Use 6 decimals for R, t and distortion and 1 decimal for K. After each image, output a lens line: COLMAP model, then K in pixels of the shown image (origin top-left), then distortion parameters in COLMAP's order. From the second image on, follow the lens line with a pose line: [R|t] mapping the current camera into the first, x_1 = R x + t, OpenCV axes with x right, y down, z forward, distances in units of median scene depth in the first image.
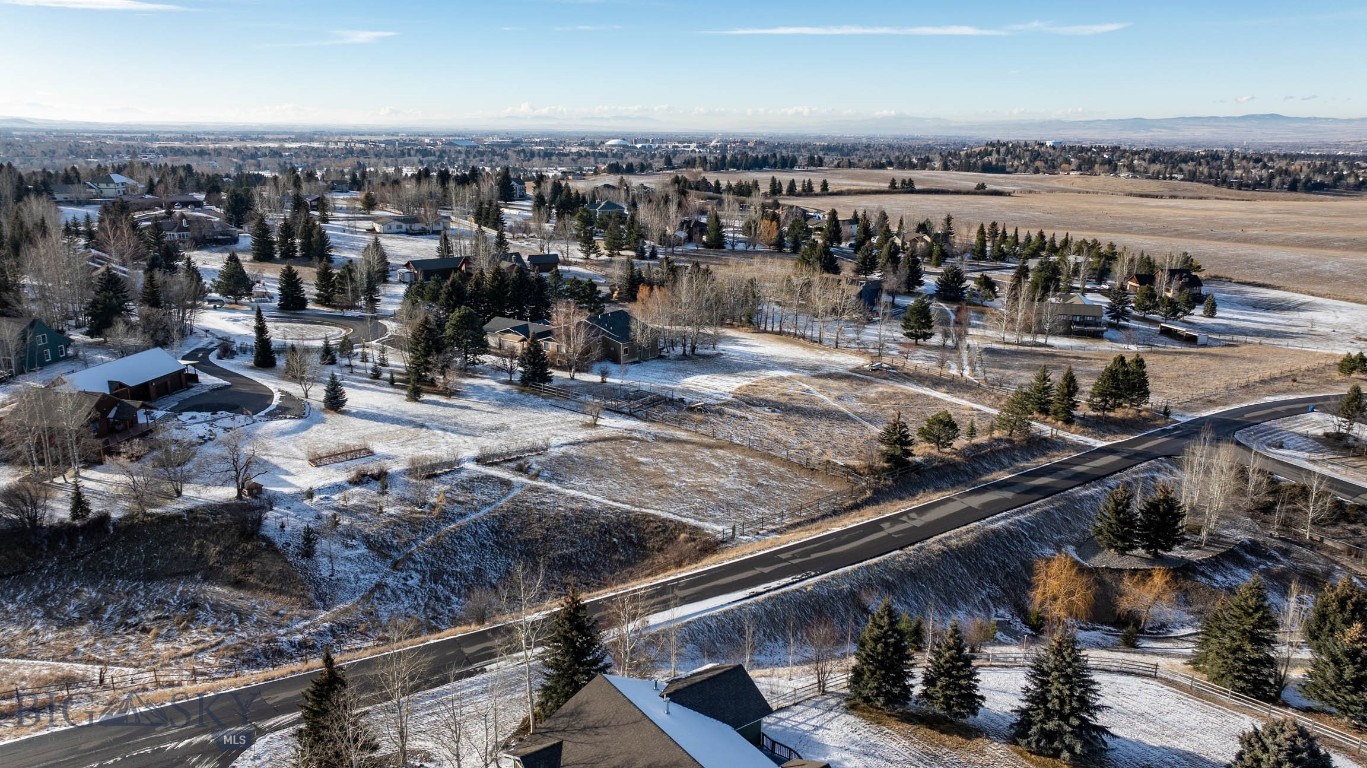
lens RADIAL K [[930.5, 0, 683.5], [0, 930.5, 384.0], [0, 0, 1]] dist [-0.048095, 0.005720]
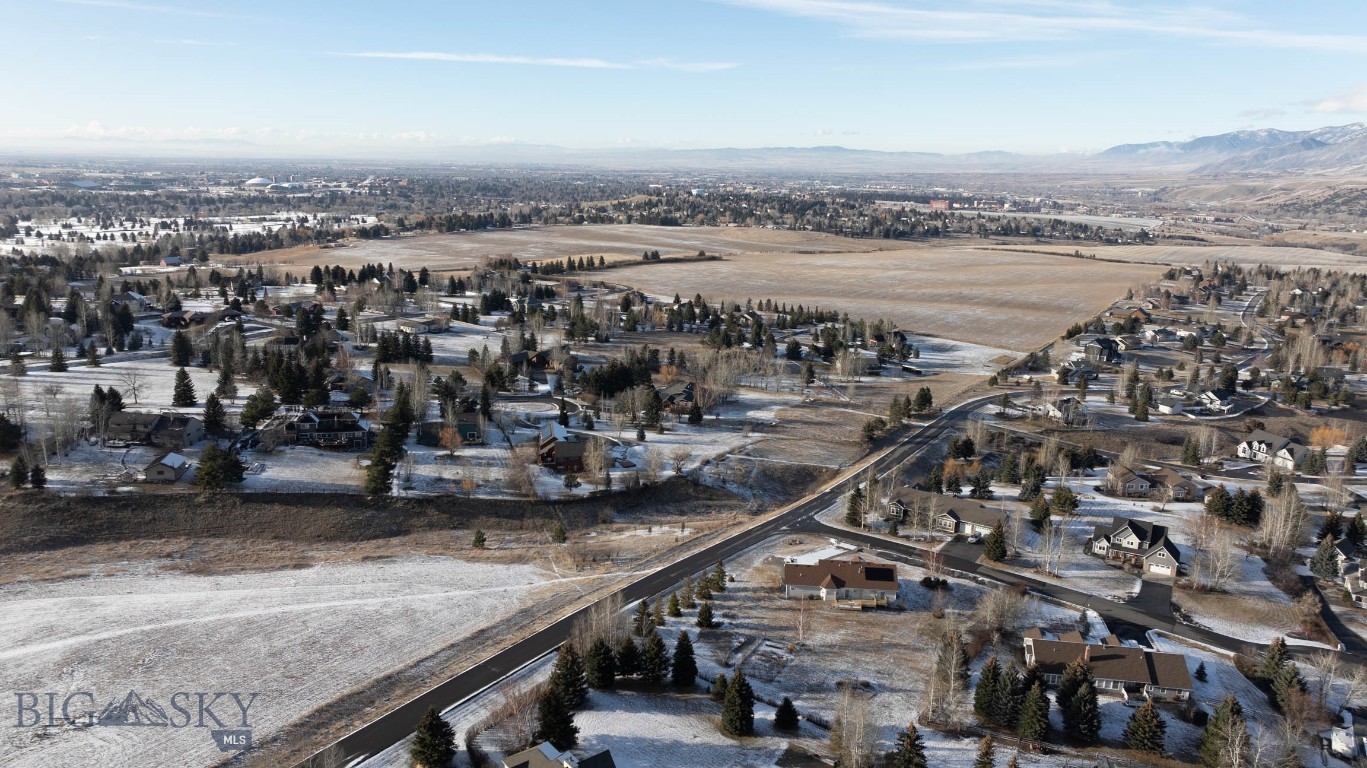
lens RADIAL K [[934.1, 0, 683.5], [0, 934.1, 384.0], [0, 0, 1]] dist [-0.047232, 0.031934]
pose [[0.920733, -0.075686, 0.382782, -0.259535], [0.085546, 0.996296, -0.008776, -0.018483], [-0.380700, 0.040825, 0.923797, -0.253662]]
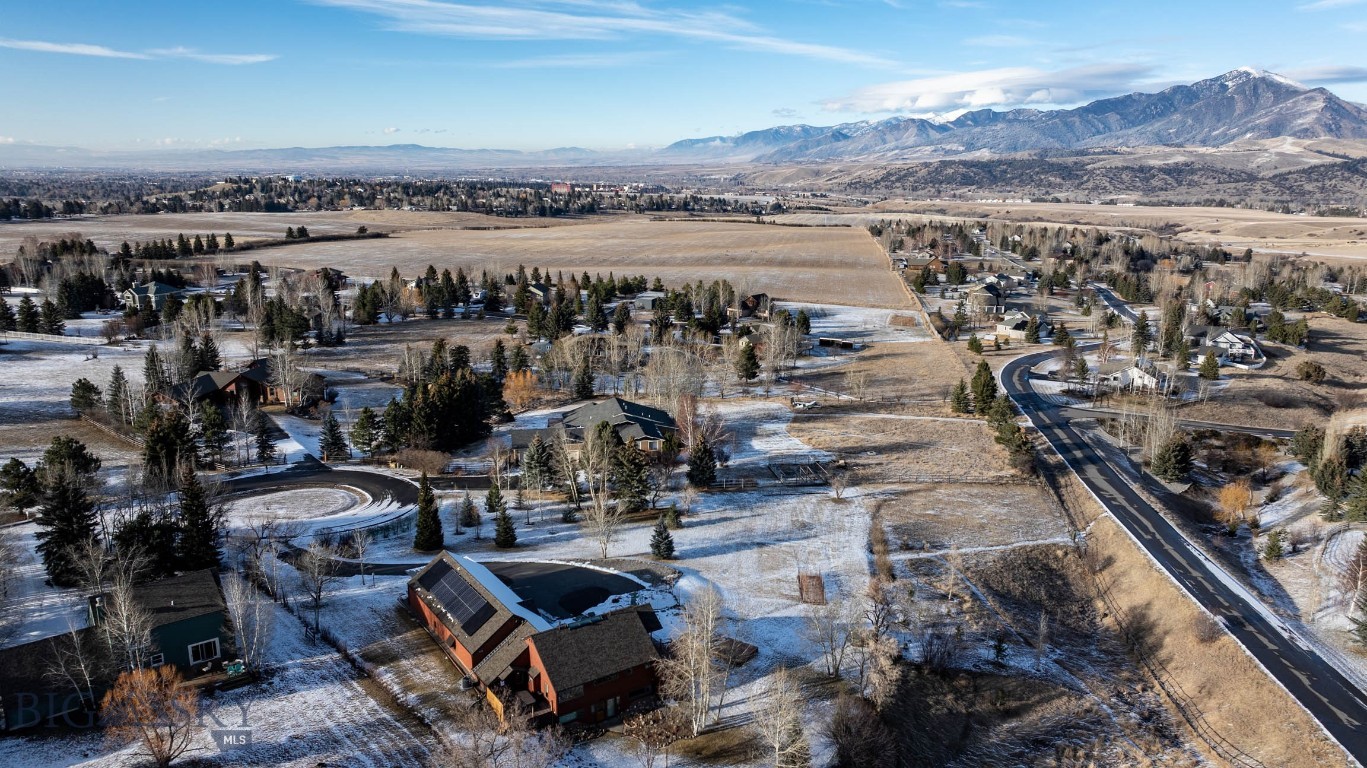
lens RADIAL K [[934.1, 0, 683.5], [0, 934.1, 384.0], [0, 0, 1]] dist [-0.047232, 0.031934]
pose [[0.668549, -0.166138, 0.724873, -0.223885], [0.188805, 0.980708, 0.050640, -0.040325], [-0.719302, 0.103004, 0.687019, 0.088551]]
